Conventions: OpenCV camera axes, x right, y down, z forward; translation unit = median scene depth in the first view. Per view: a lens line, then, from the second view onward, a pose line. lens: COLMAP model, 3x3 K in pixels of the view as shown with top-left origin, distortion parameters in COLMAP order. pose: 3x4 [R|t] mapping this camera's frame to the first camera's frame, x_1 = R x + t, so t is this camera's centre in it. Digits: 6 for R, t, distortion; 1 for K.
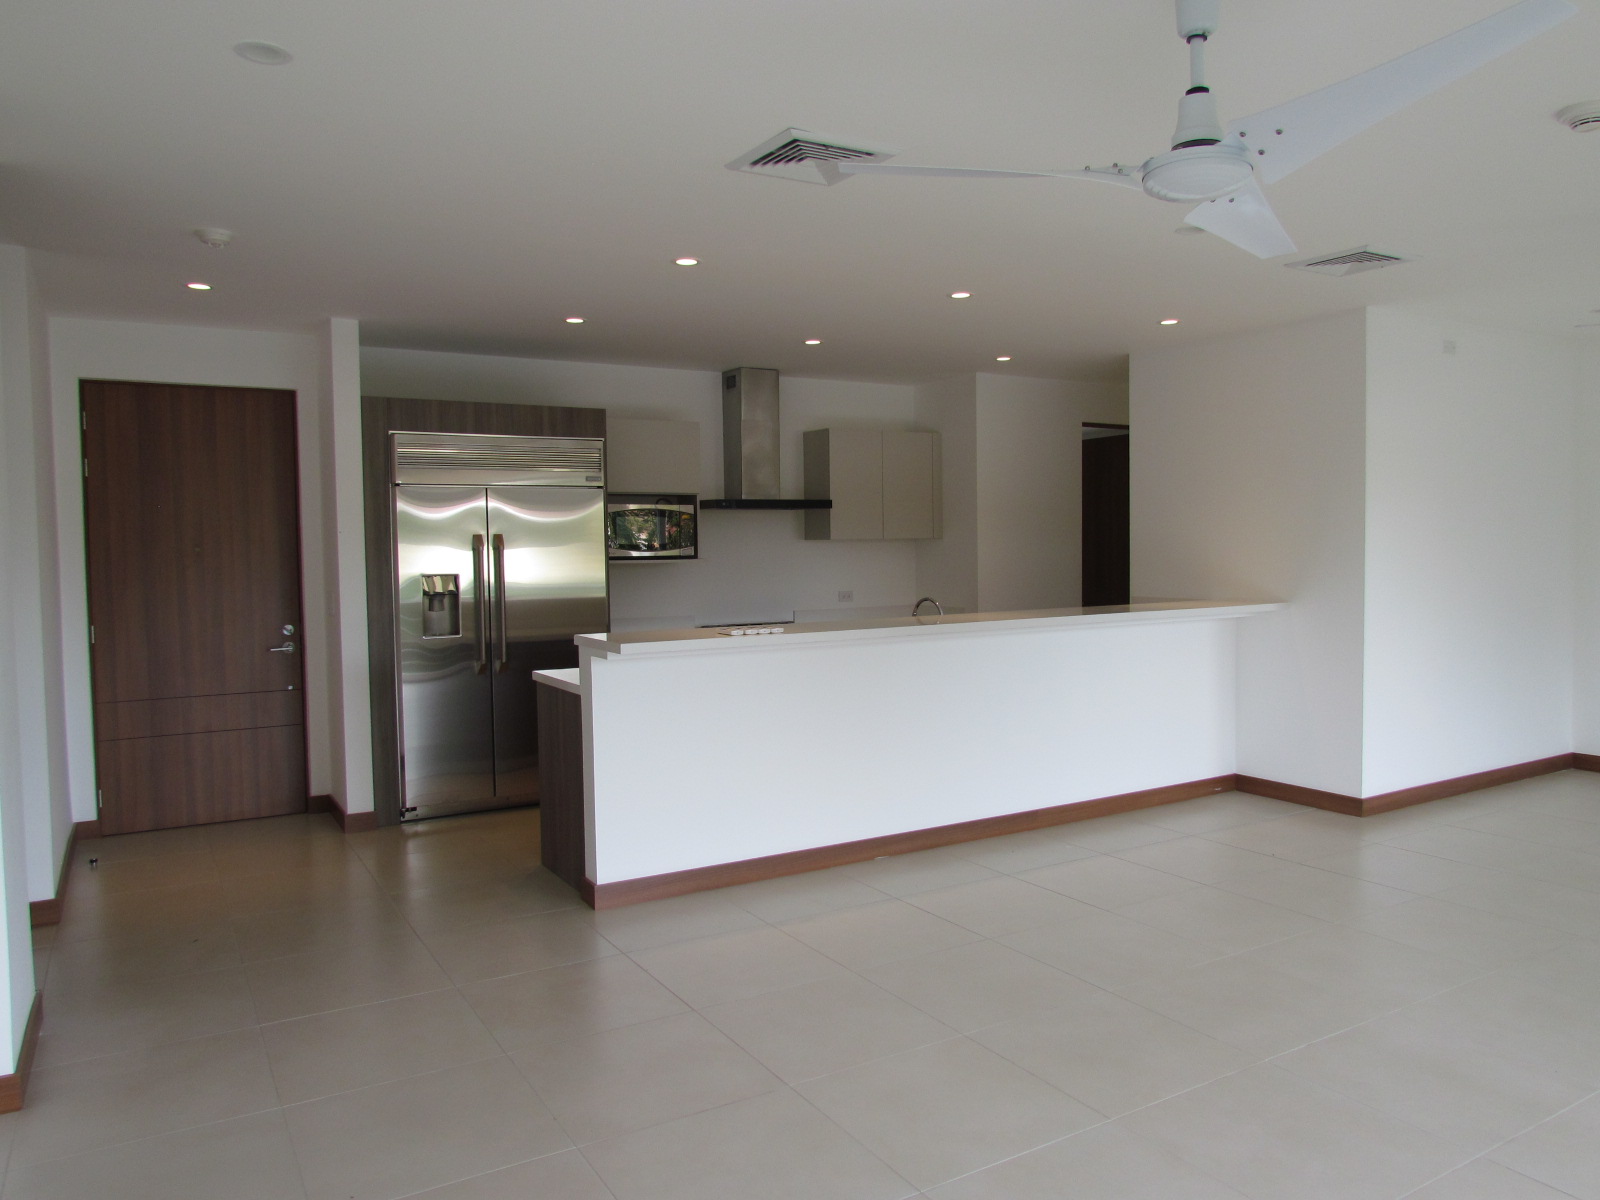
lens RADIAL K [[1133.7, 0, 800.0], [0, 1133.7, 600.0], [0, 0, 1]] dist [-0.003744, -0.001749]
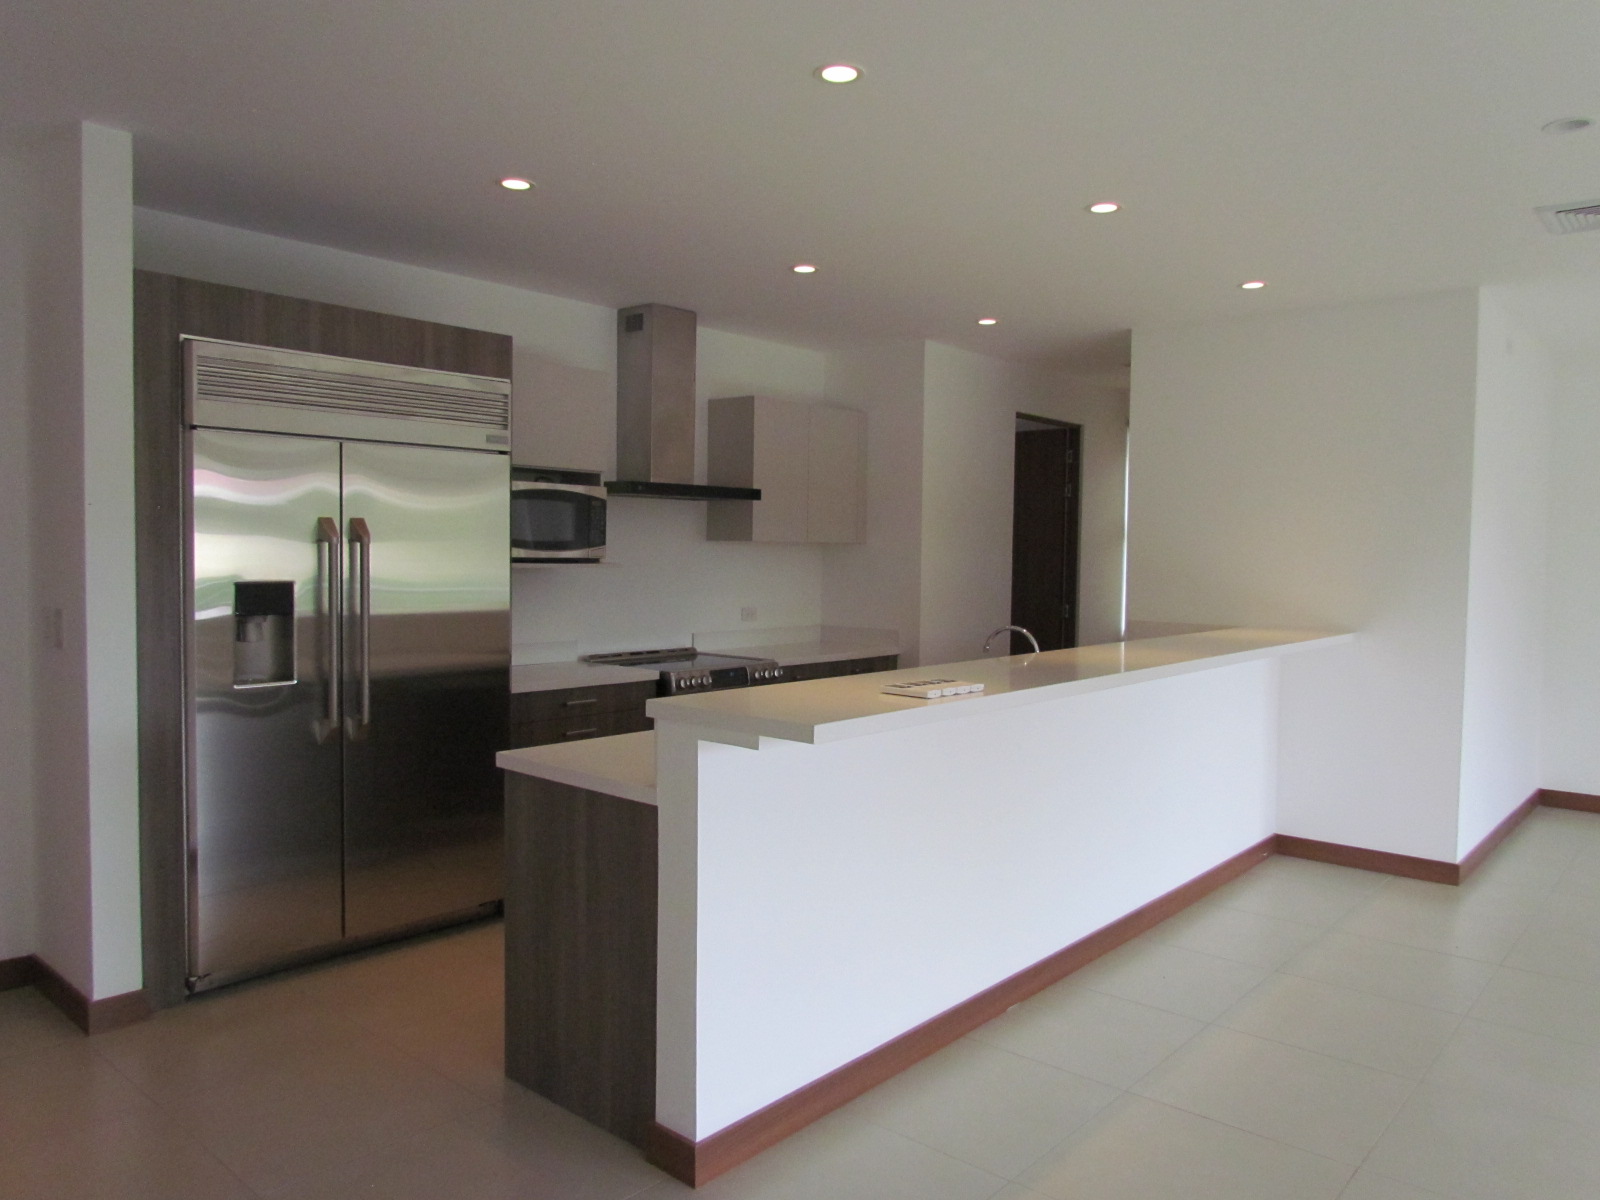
lens RADIAL K [[1133.7, 0, 800.0], [0, 1133.7, 600.0], [0, 0, 1]] dist [-0.003744, -0.001749]
pose [[0.948189, 0.012552, 0.317459, -0.224237], [-0.011838, 0.999921, -0.004179, -0.012819], [-0.317486, 0.000204, 0.948263, 0.318181]]
